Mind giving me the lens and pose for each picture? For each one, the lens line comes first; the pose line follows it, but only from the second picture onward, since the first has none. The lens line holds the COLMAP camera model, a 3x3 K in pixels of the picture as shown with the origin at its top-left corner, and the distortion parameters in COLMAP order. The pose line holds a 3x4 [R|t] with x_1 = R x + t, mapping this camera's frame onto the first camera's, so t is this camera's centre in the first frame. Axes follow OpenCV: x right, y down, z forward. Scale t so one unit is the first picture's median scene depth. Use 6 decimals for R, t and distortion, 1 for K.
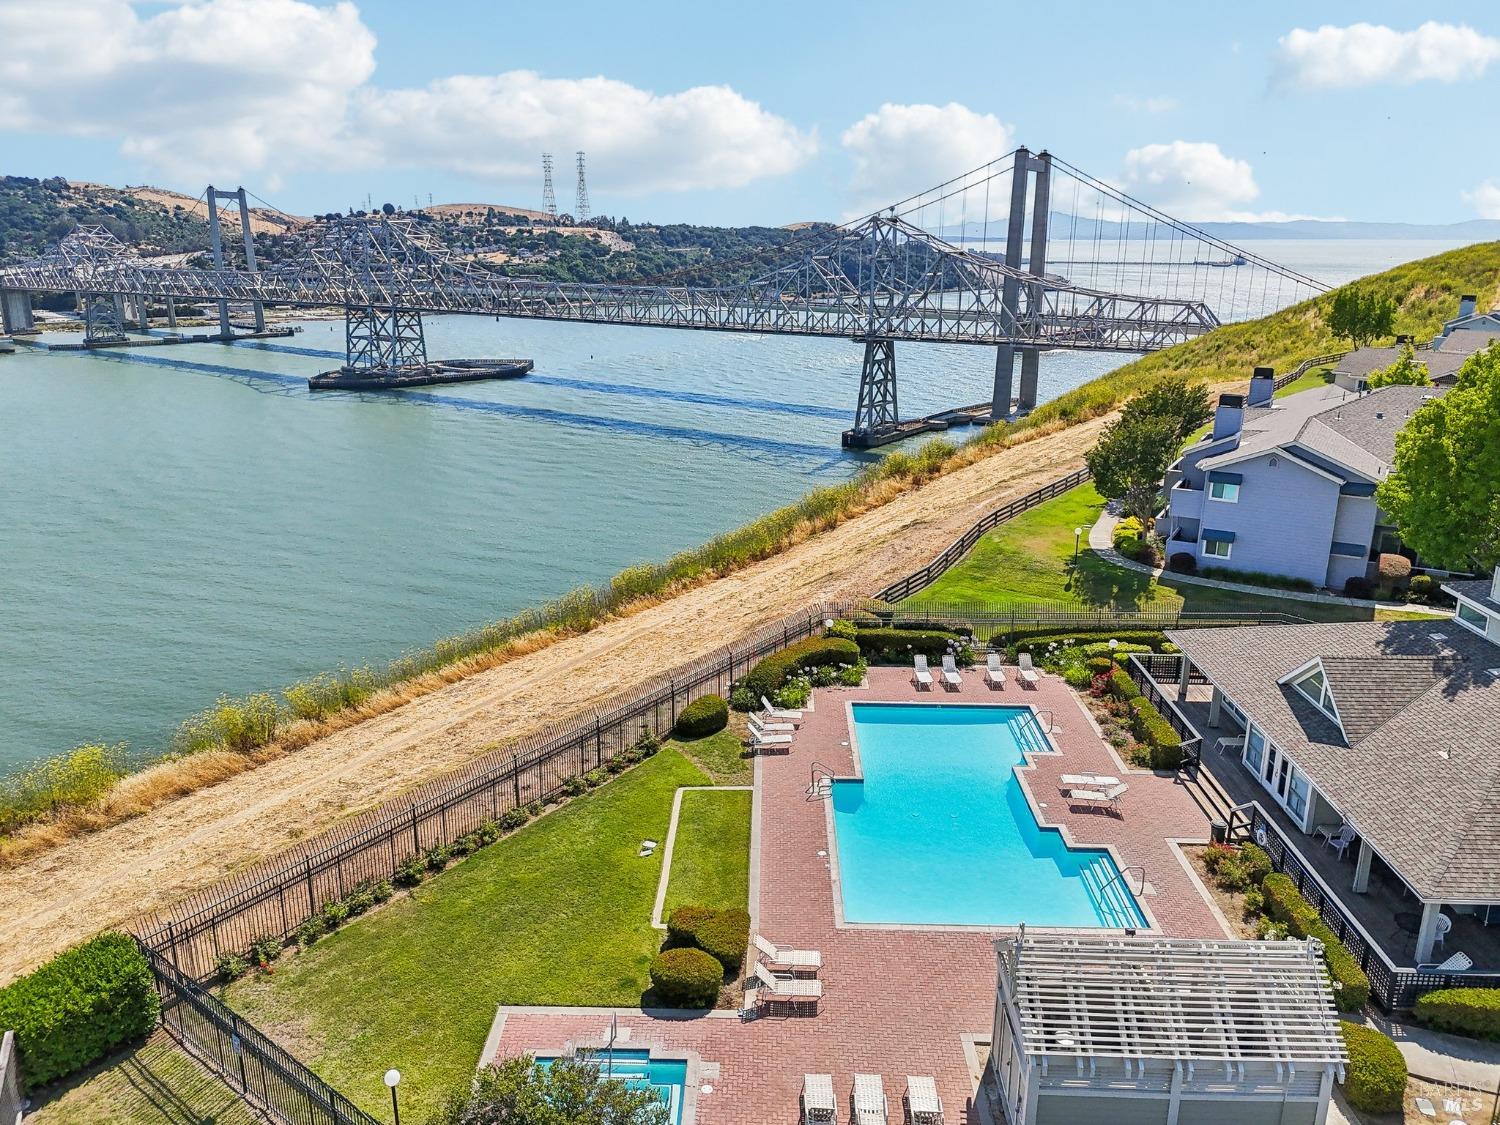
lens RADIAL K [[1121.0, 0, 750.0], [0, 1121.0, 562.5], [0, 0, 1]] dist [0.066838, -0.073142]
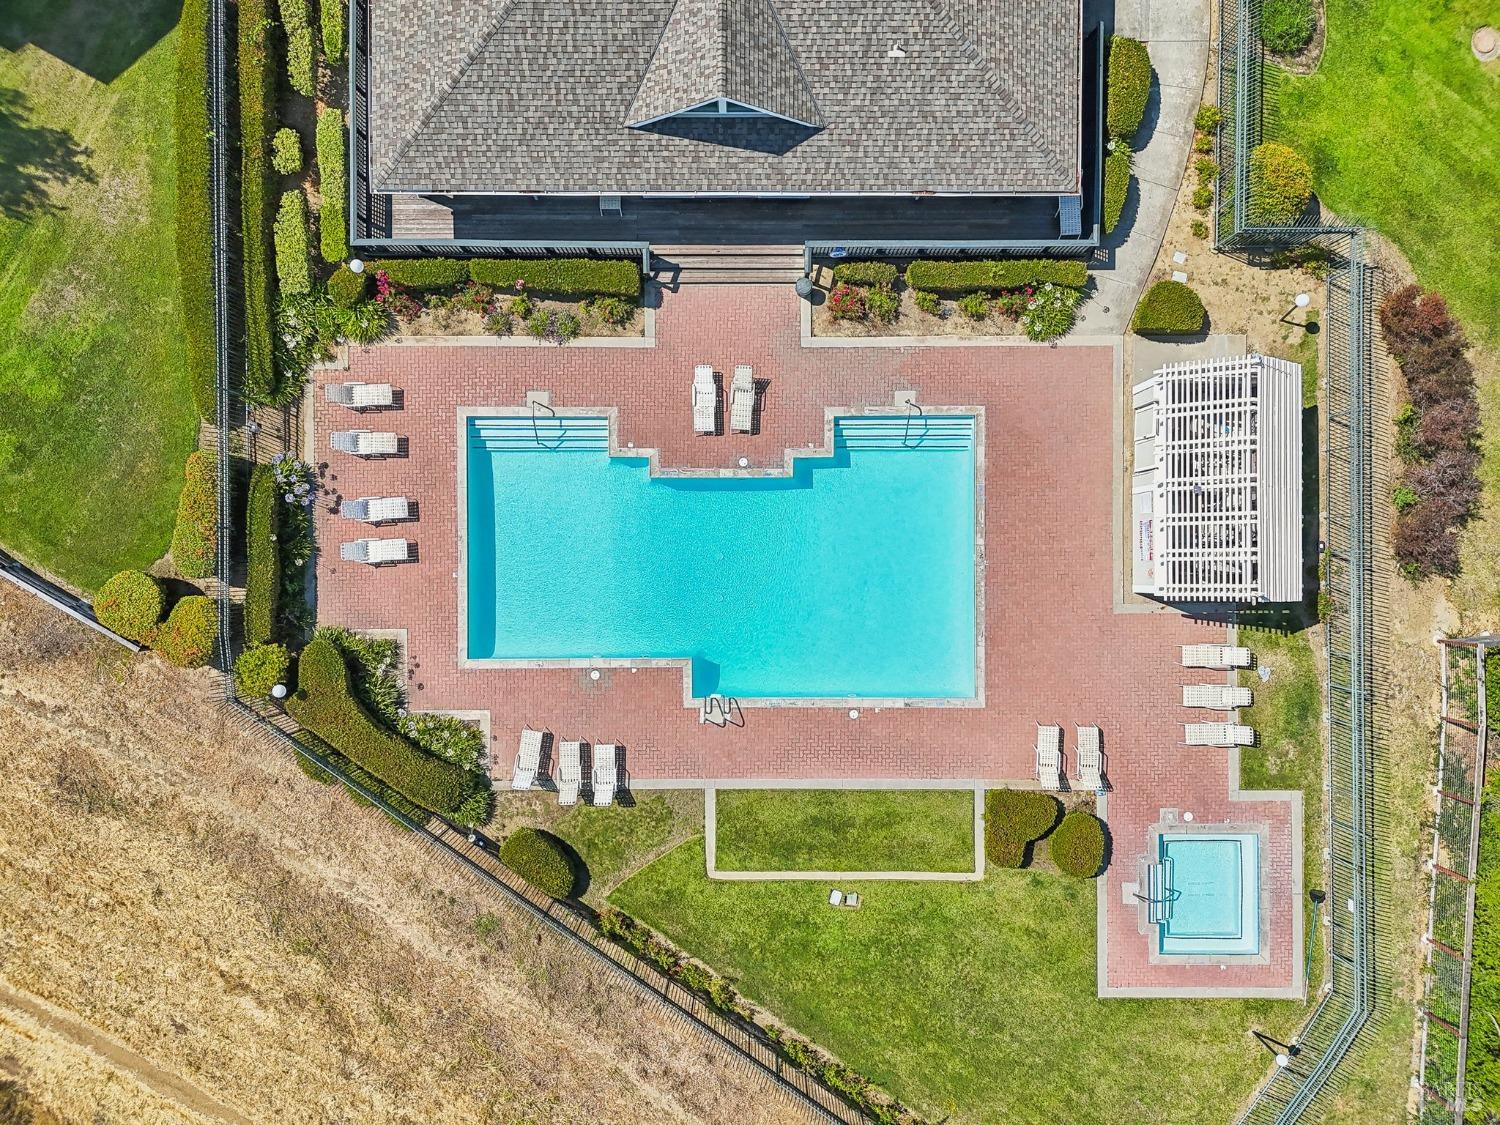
lens RADIAL K [[1121.0, 0, 750.0], [0, 1121.0, 562.5], [0, 0, 1]] dist [0.066838, -0.073142]
pose [[-0.020482, -0.999790, -0.000380, 0.090440], [0.272746, -0.005953, 0.962068, -0.316476], [-0.961868, 0.019601, 0.272810, 0.378724]]
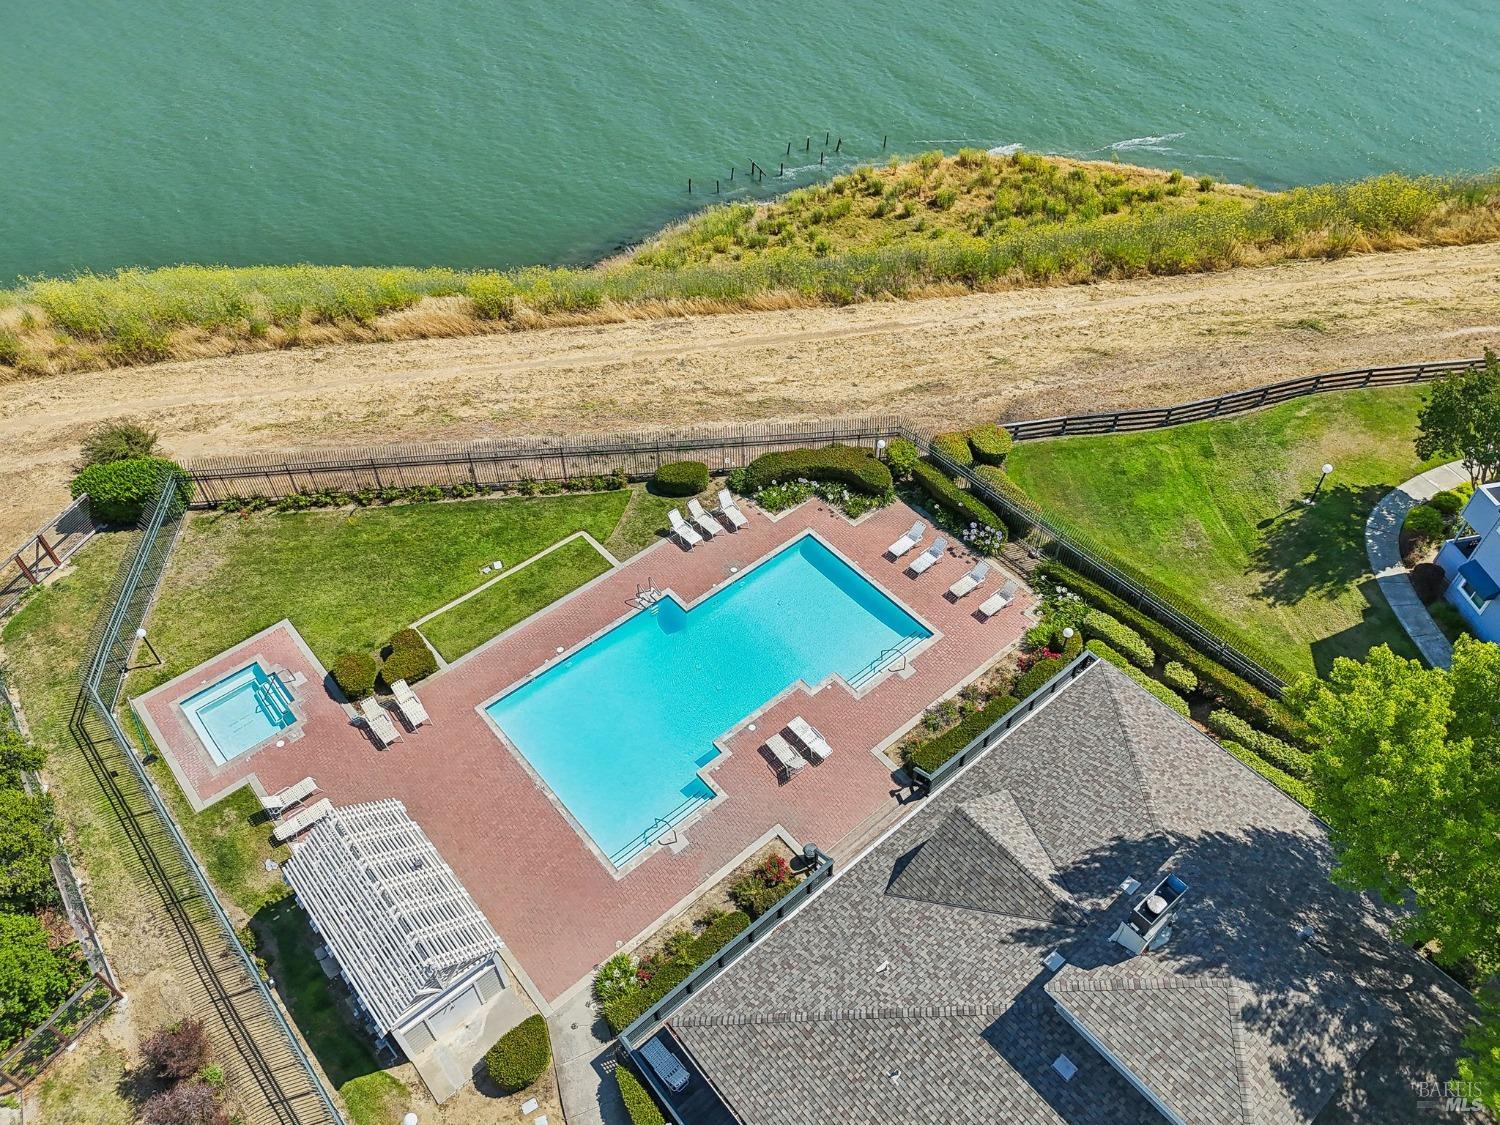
lens RADIAL K [[1121.0, 0, 750.0], [0, 1121.0, 562.5], [0, 0, 1]] dist [0.066838, -0.073142]
pose [[0.661079, 0.550261, -0.510086, 0.360133], [-0.203073, 0.785670, 0.584366, -0.268959], [0.722313, -0.282727, 0.631133, 0.183002]]
